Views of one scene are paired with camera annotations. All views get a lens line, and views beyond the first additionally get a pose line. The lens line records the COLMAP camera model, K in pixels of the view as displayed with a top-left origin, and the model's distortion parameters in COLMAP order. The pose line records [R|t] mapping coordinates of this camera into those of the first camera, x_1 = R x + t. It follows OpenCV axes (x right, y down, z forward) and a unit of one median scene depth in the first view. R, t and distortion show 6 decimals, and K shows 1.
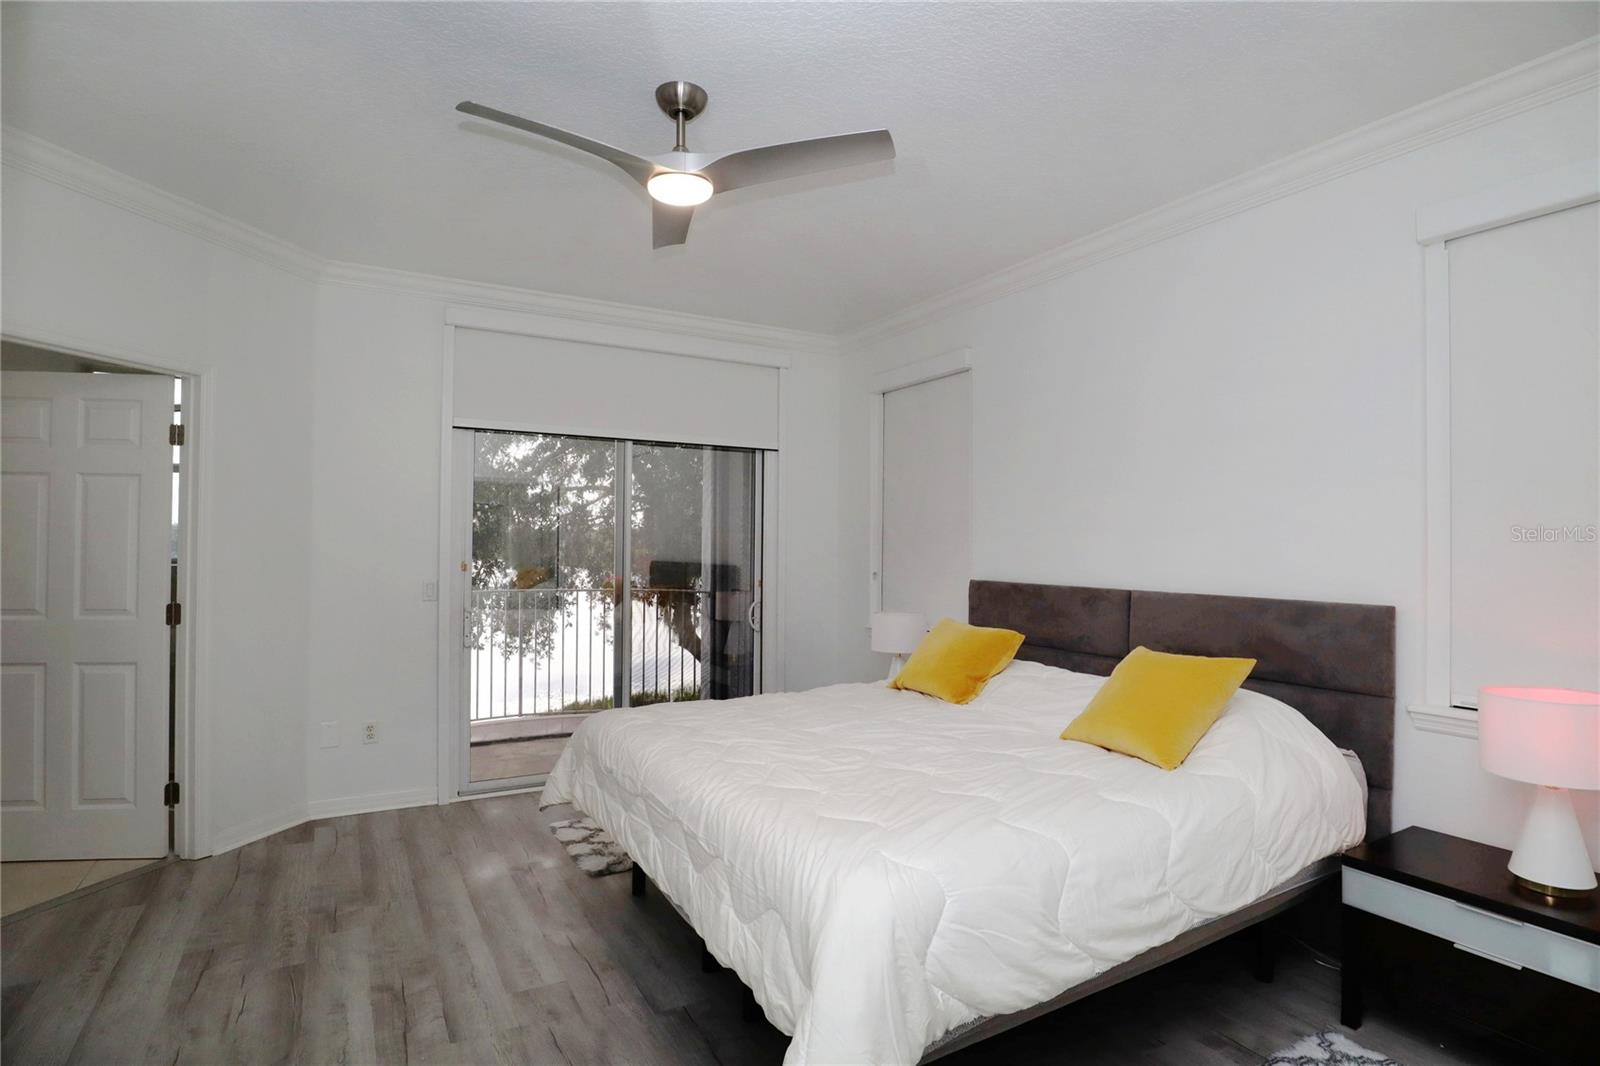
lens RADIAL K [[810.3, 0, 807.6], [0, 810.3, 529.2], [0, 0, 1]] dist [-0.045007, 0.017761]
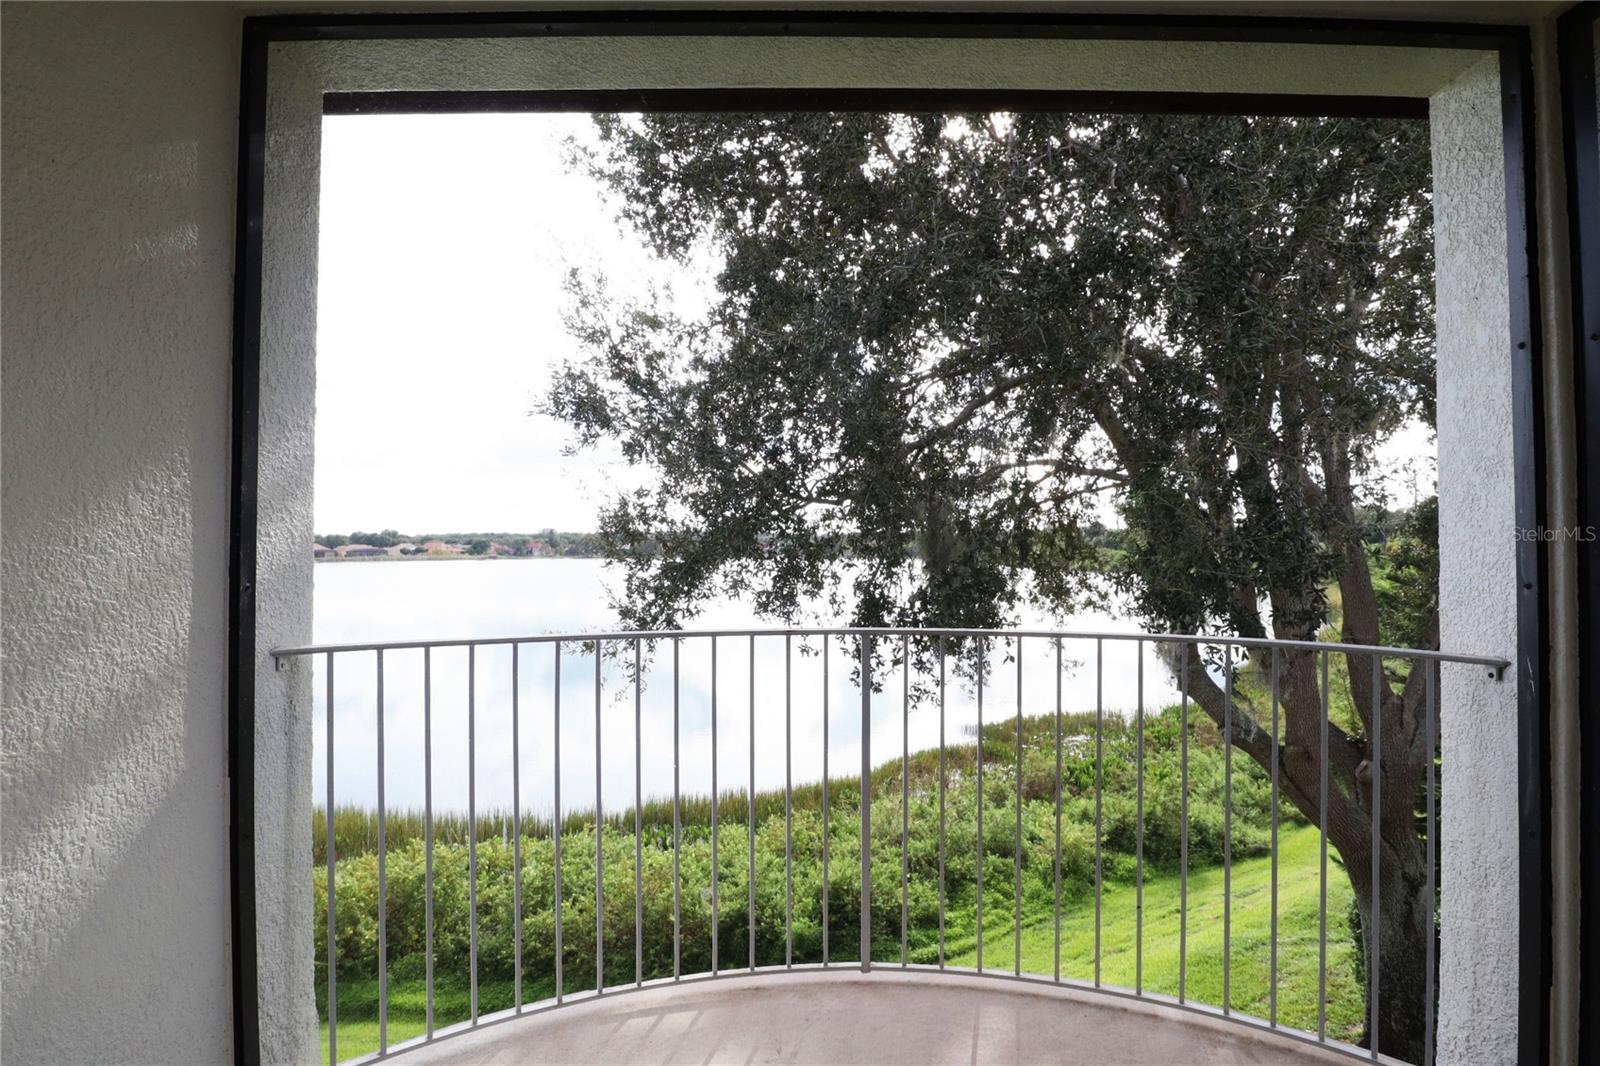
lens RADIAL K [[810.3, 0, 807.6], [0, 810.3, 529.2], [0, 0, 1]] dist [-0.045007, 0.017761]
pose [[0.859190, -0.011619, -0.511524, -0.076983], [0.016170, 0.999859, 0.004449, 0.006292], [0.511401, -0.012094, 0.859257, 0.277211]]
